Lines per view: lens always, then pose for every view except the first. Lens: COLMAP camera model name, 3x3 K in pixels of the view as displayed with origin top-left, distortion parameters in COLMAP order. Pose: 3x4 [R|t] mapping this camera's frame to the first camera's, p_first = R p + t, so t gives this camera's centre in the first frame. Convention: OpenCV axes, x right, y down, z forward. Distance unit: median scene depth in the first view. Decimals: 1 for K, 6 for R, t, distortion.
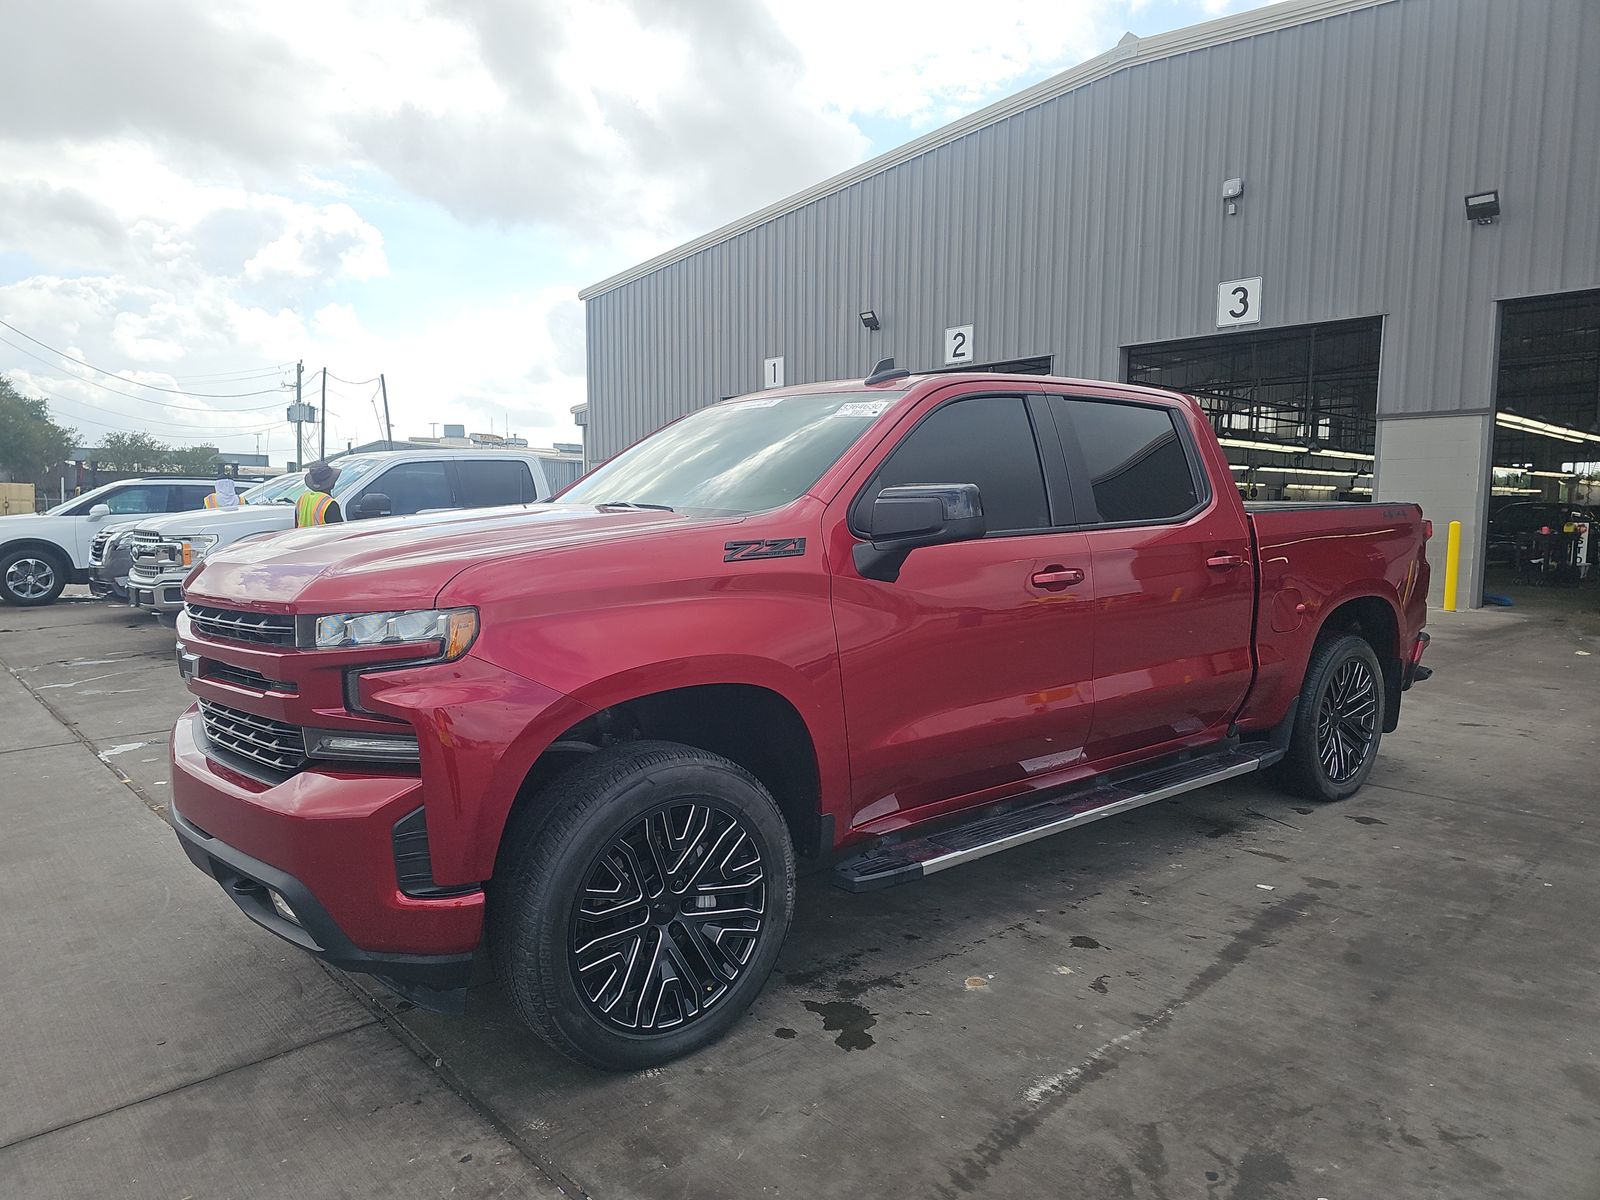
lens RADIAL K [[1075.2, 0, 784.3], [0, 1075.2, 626.2], [0, 0, 1]] dist [0.021400, -0.000374]
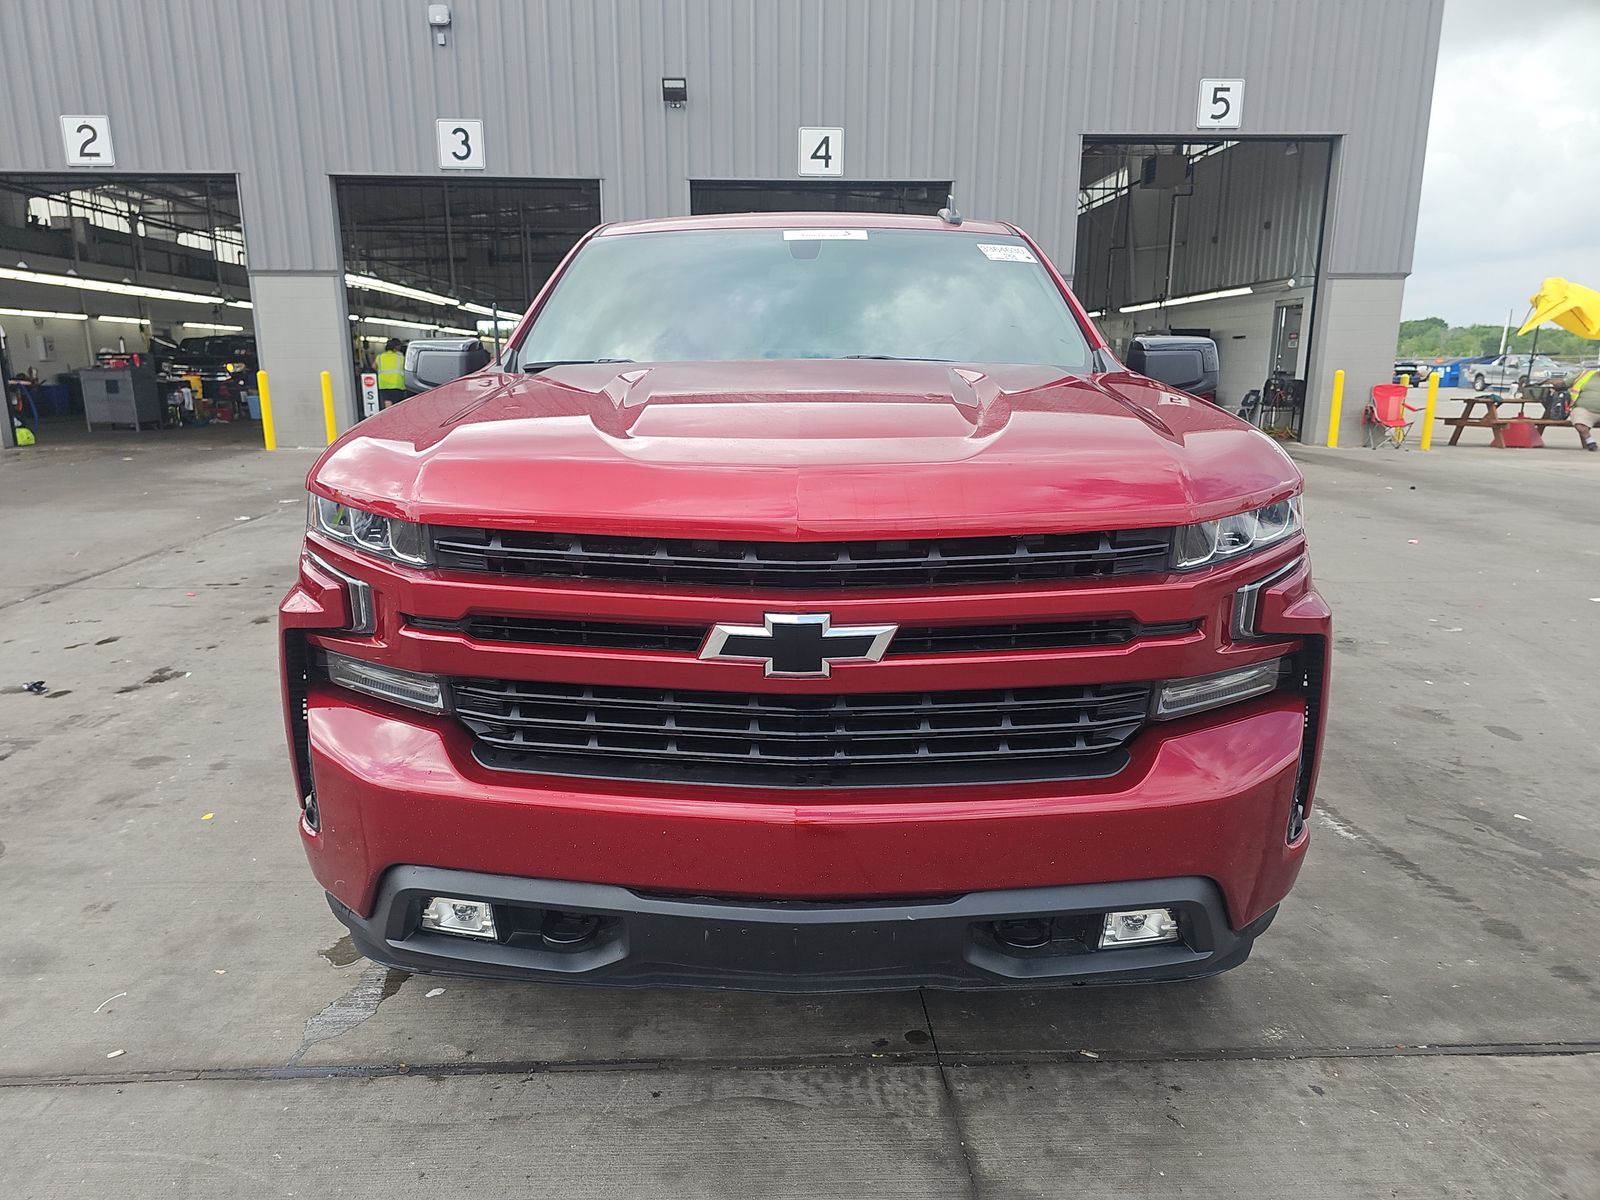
lens RADIAL K [[1075.2, 0, 784.3], [0, 1075.2, 626.2], [0, 0, 1]] dist [0.021400, -0.000374]
pose [[0.631060, -0.188518, 0.752479, -0.212892], [0.088076, 0.981161, 0.171946, -0.015563], [-0.770718, -0.042233, 0.635775, 0.140003]]
